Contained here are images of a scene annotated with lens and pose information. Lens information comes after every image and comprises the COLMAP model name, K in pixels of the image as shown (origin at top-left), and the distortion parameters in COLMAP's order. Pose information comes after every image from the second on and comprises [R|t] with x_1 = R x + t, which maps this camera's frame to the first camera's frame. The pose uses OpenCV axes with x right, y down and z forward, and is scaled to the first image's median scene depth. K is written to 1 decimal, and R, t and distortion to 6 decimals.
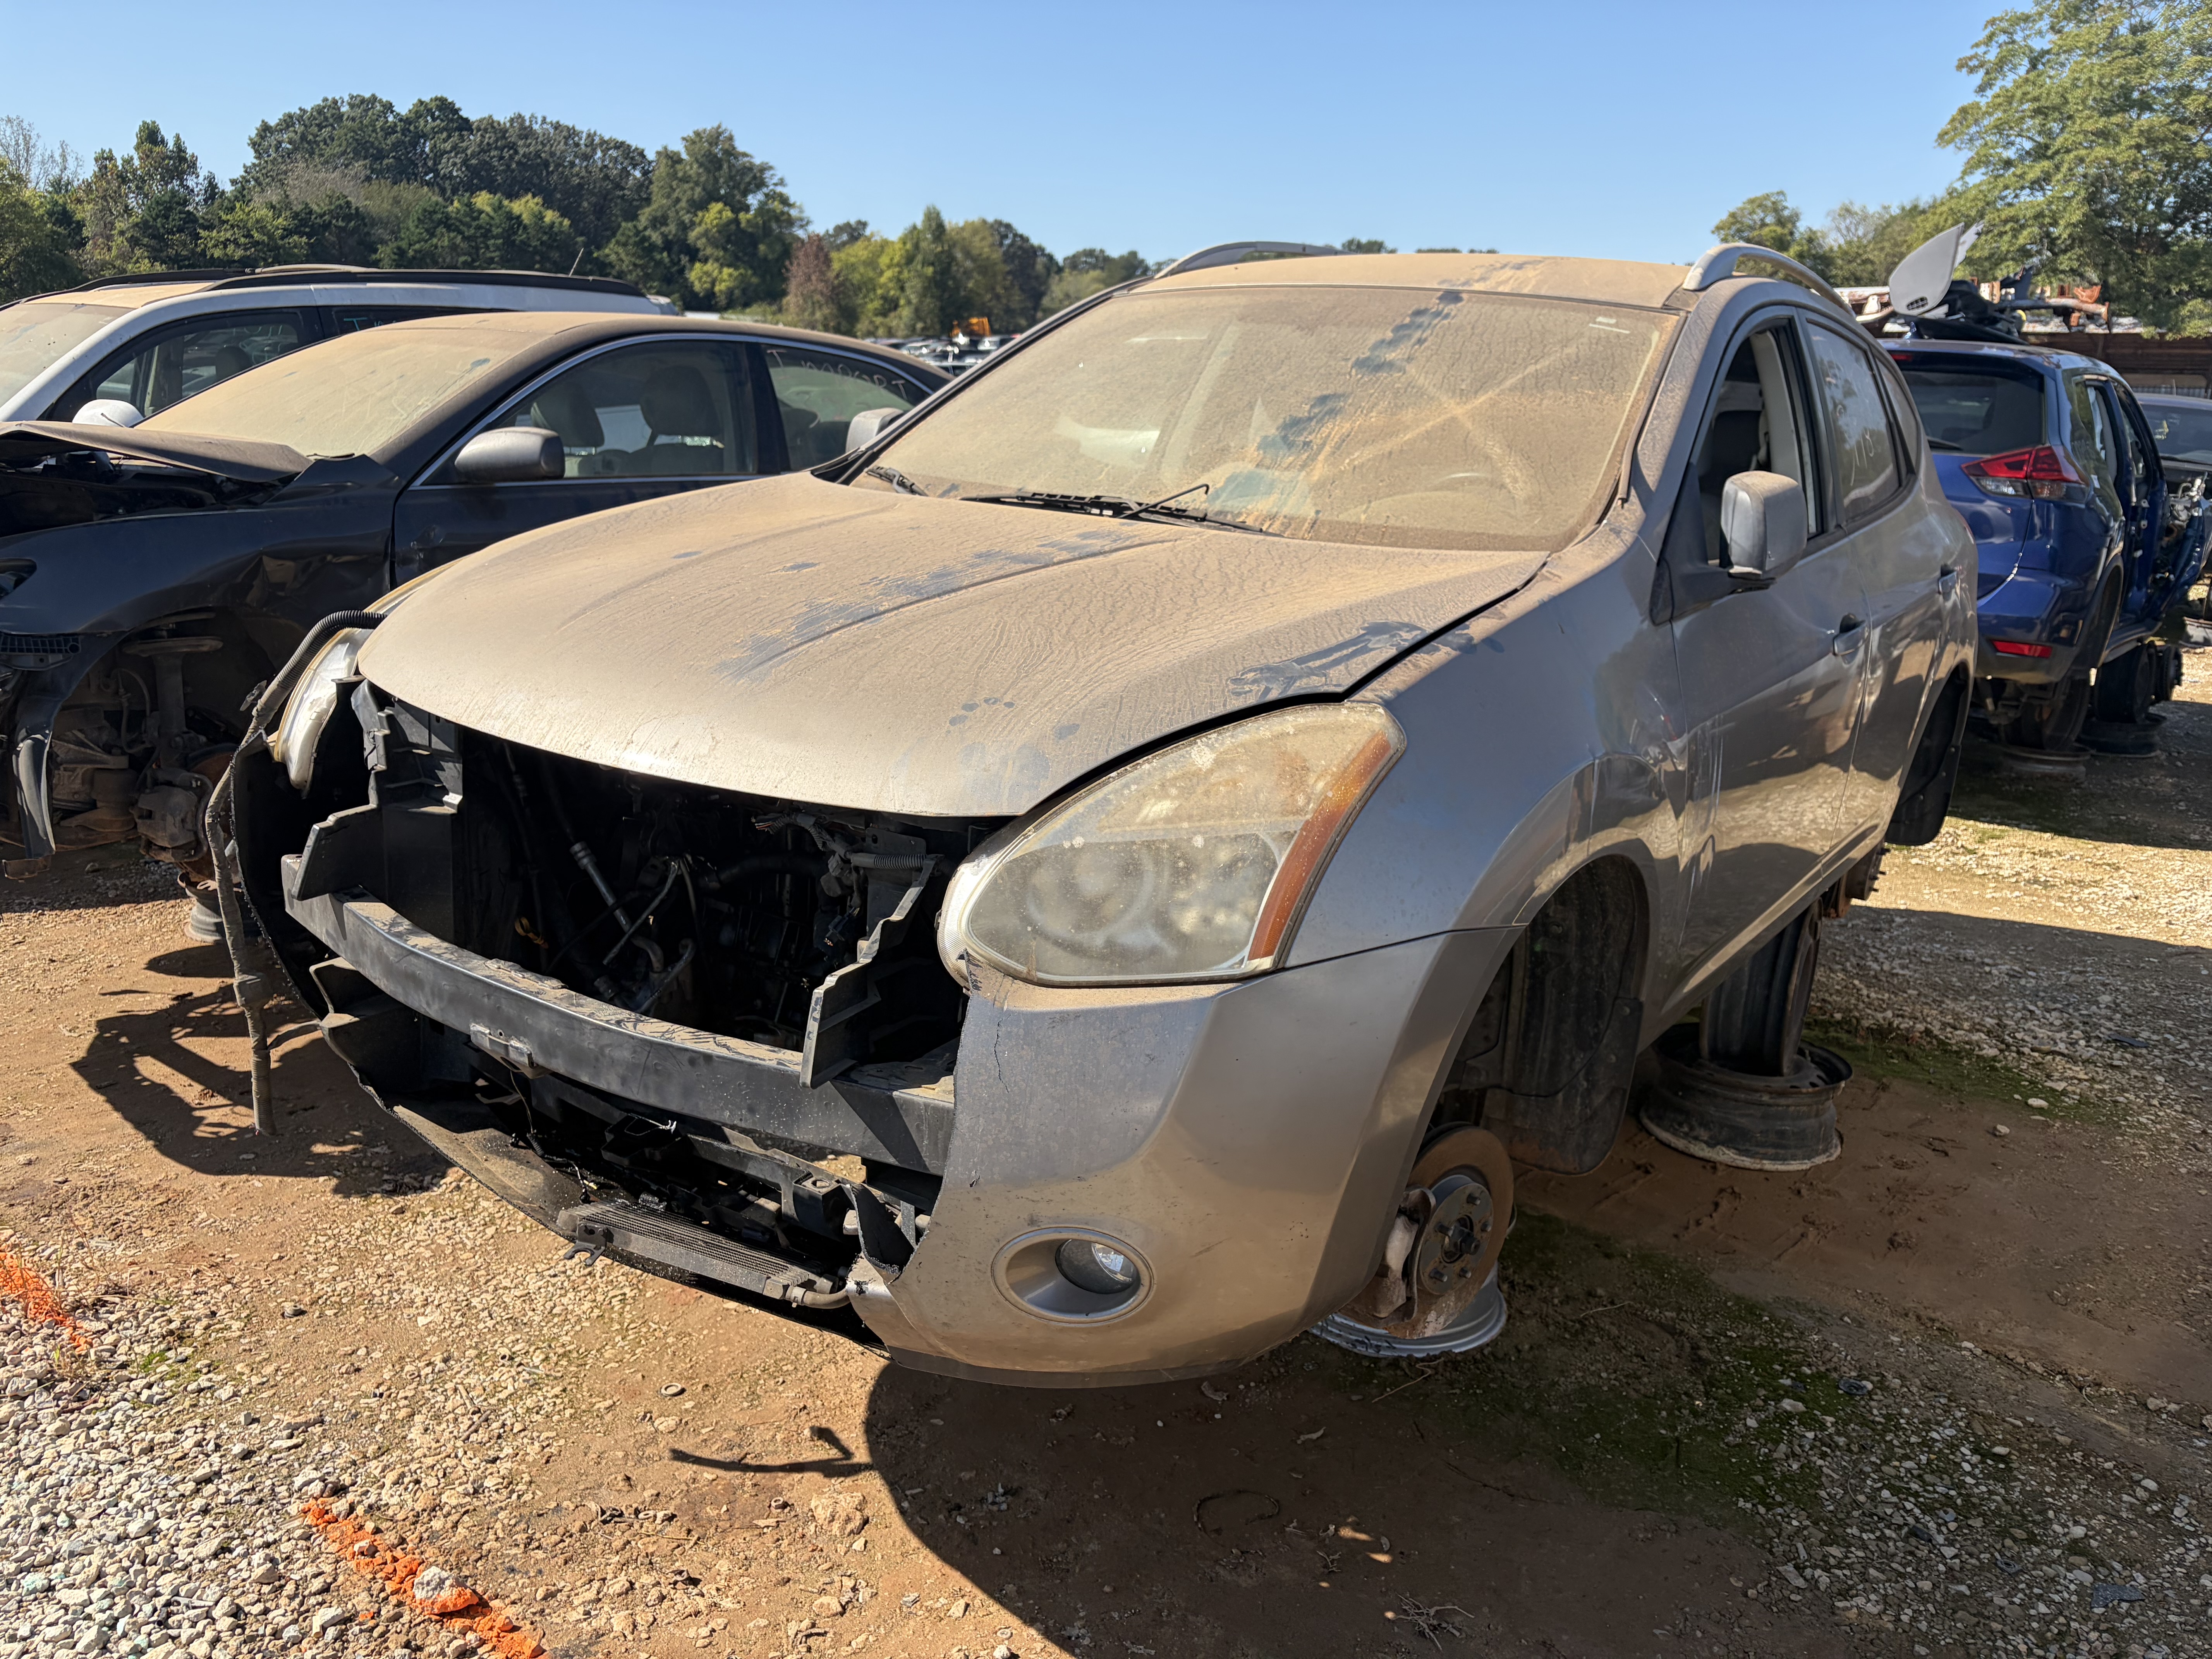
lens RADIAL K [[1665.8, 0, 1106.9], [0, 1665.8, 838.2], [0, 0, 1]] dist [0.061719, -0.078069]
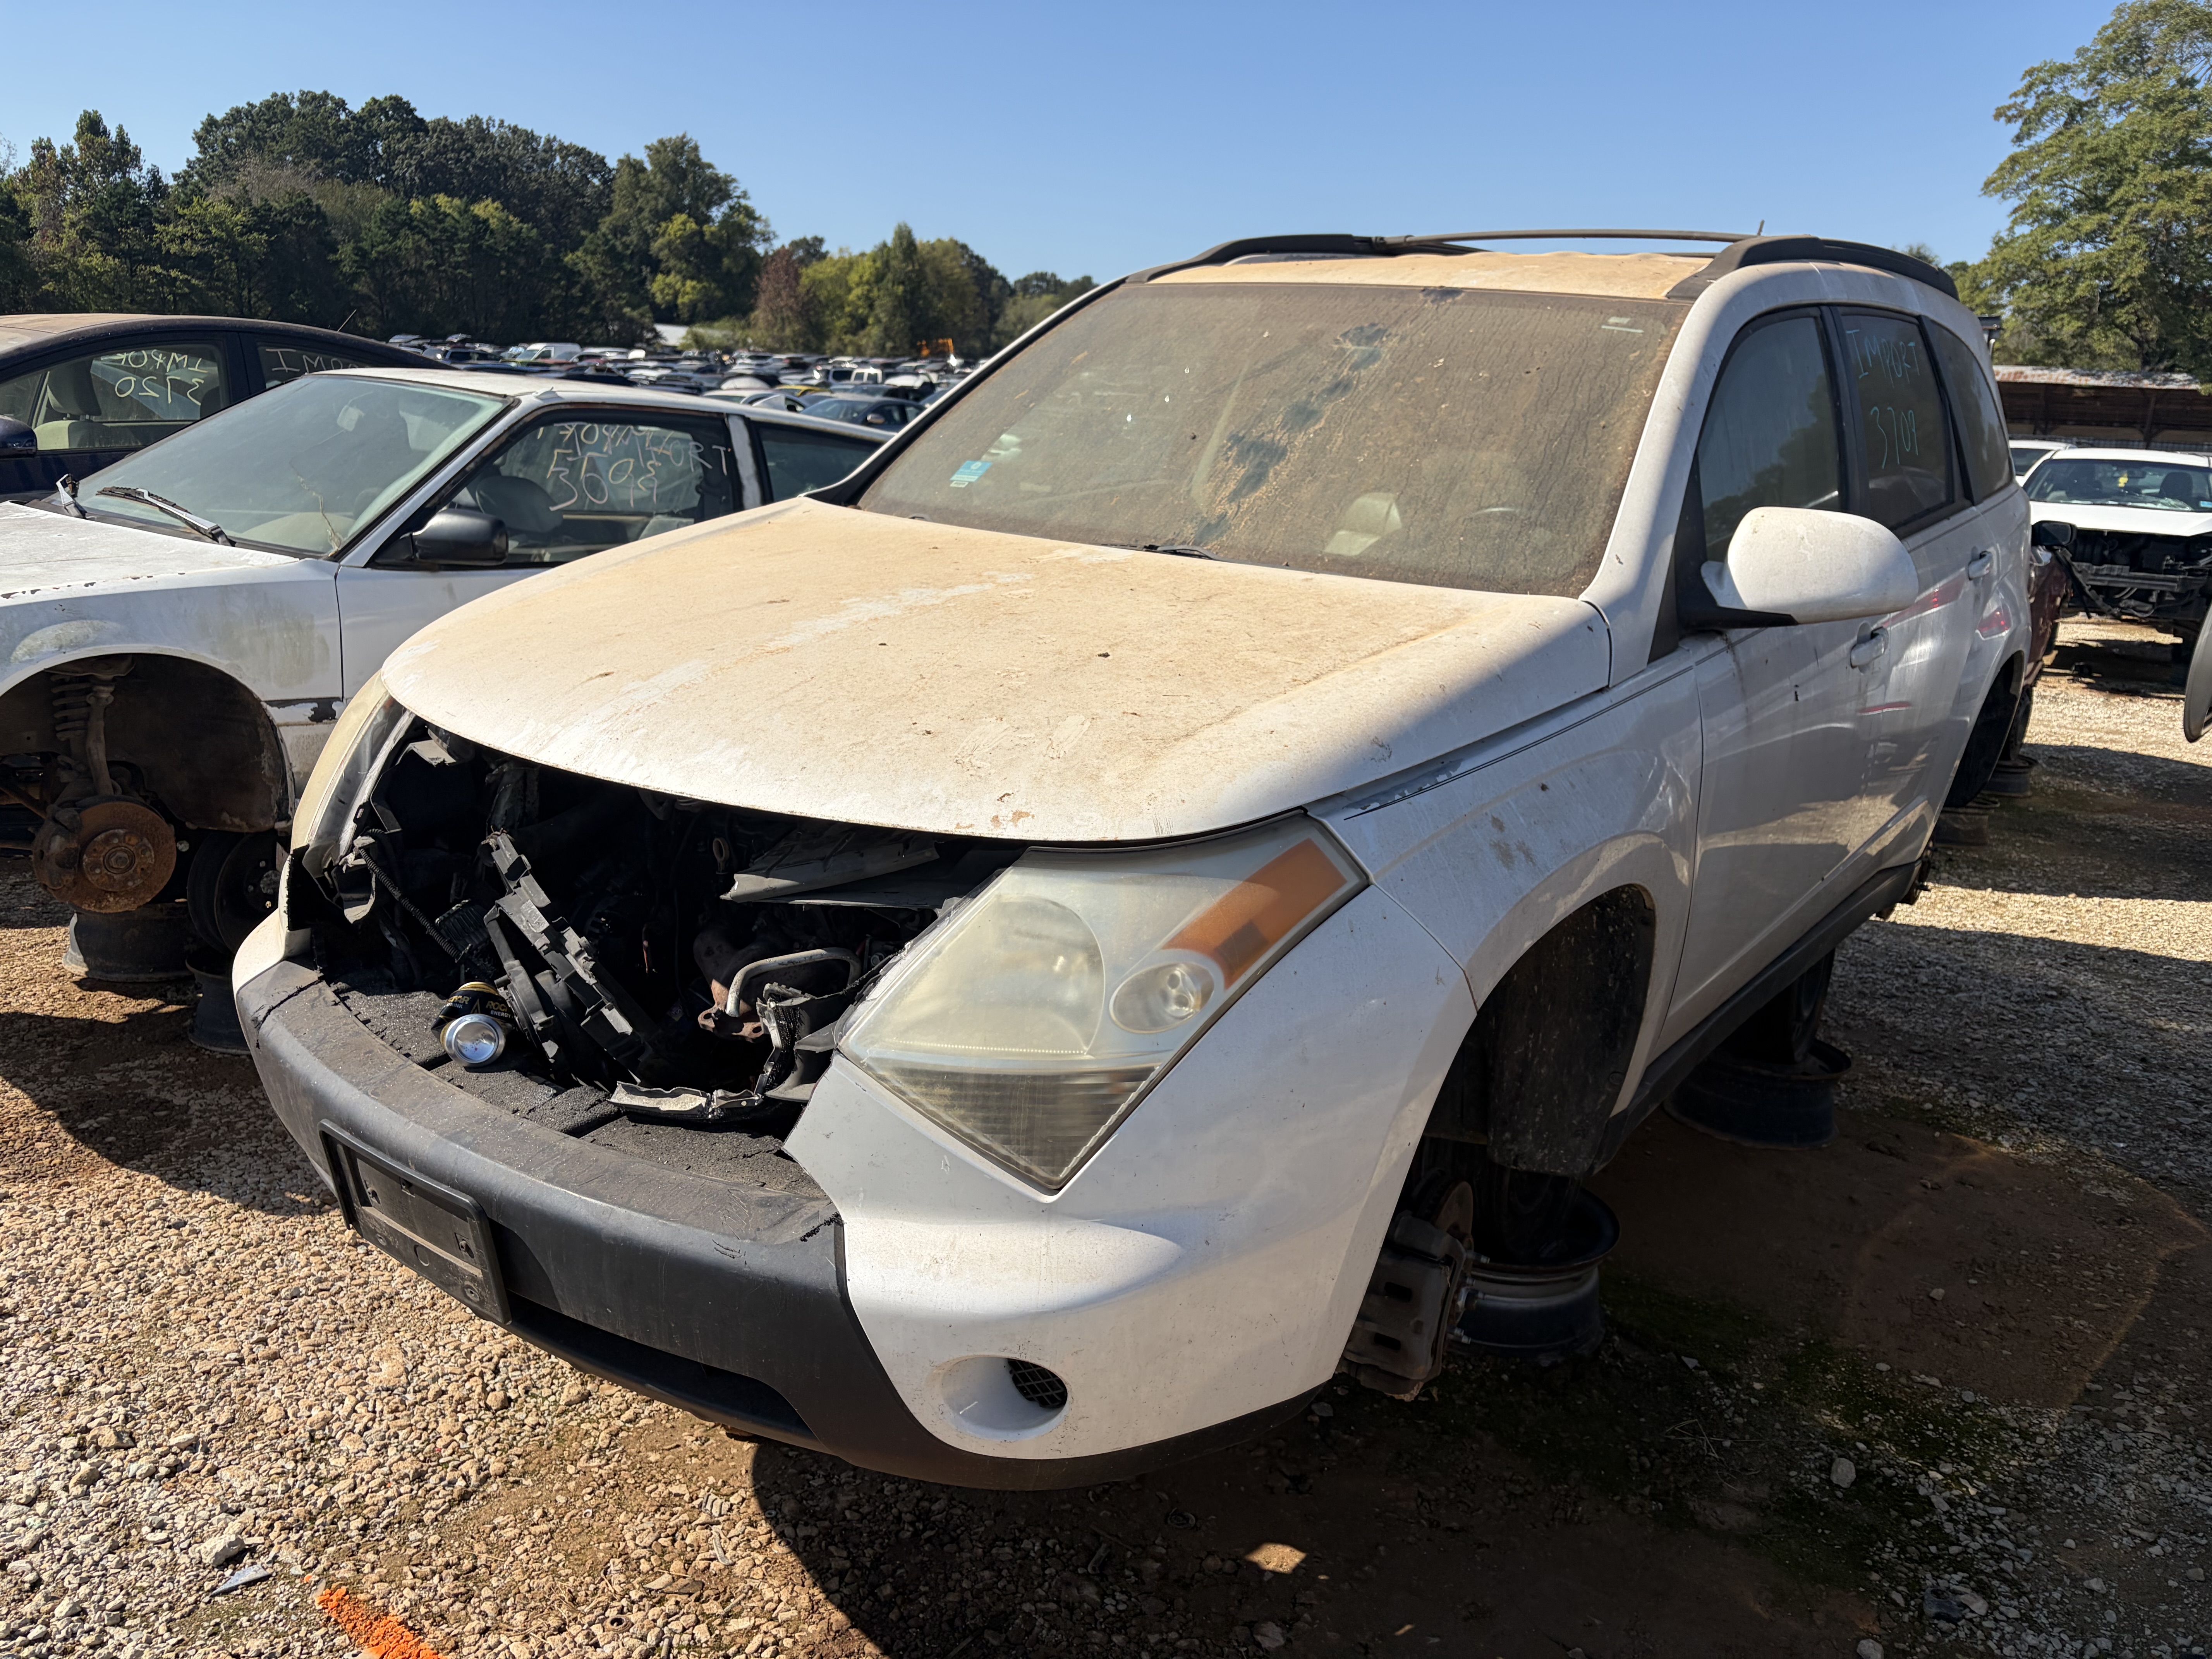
lens RADIAL K [[1661.7, 0, 1106.7], [0, 1661.7, 832.9], [0, 0, 1]] dist [0.072338, -0.087904]
pose [[0.998898, 0.015765, 0.044213, -0.022639], [-0.015063, 0.999756, -0.016164, -0.005375], [-0.044457, 0.015480, 0.998891, 0.017154]]
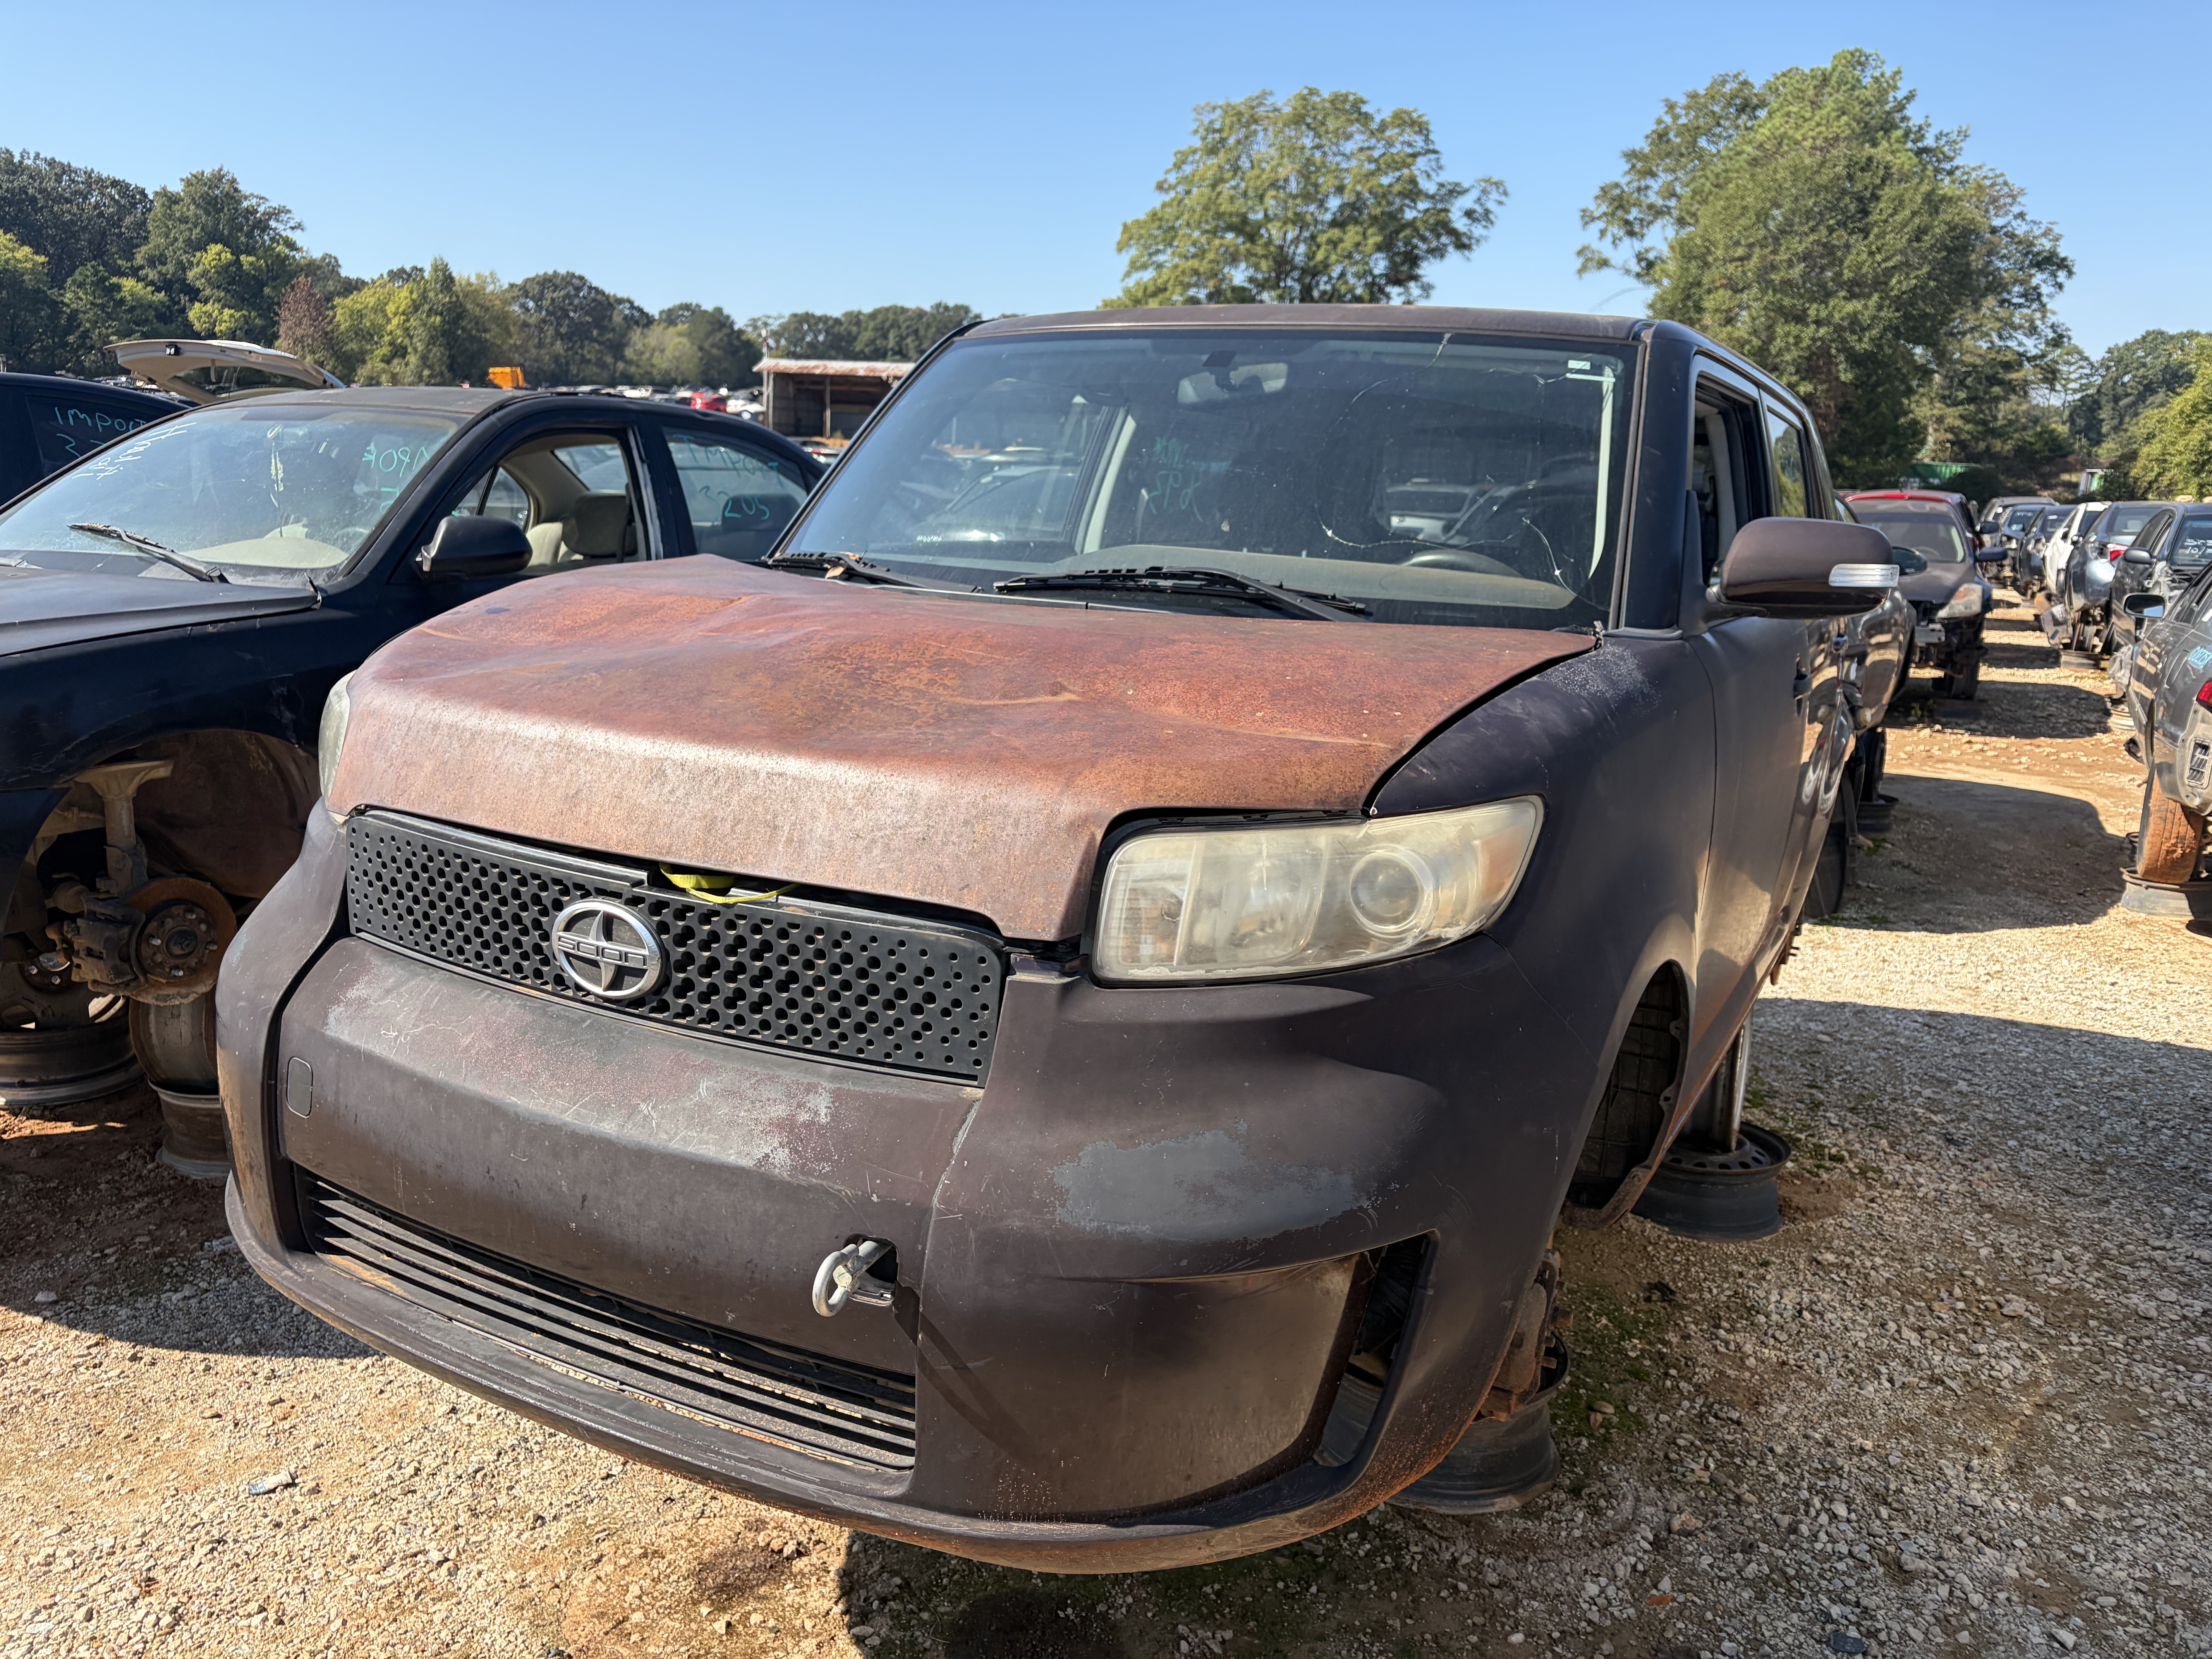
lens RADIAL K [[1665.8, 0, 1106.9], [0, 1665.8, 838.2], [0, 0, 1]] dist [0.061719, -0.078069]
pose [[0.982129, -0.023775, 0.186703, 0.097064], [0.029705, 0.999137, -0.029027, 0.020936], [-0.185852, 0.034054, 0.981987, -0.075013]]
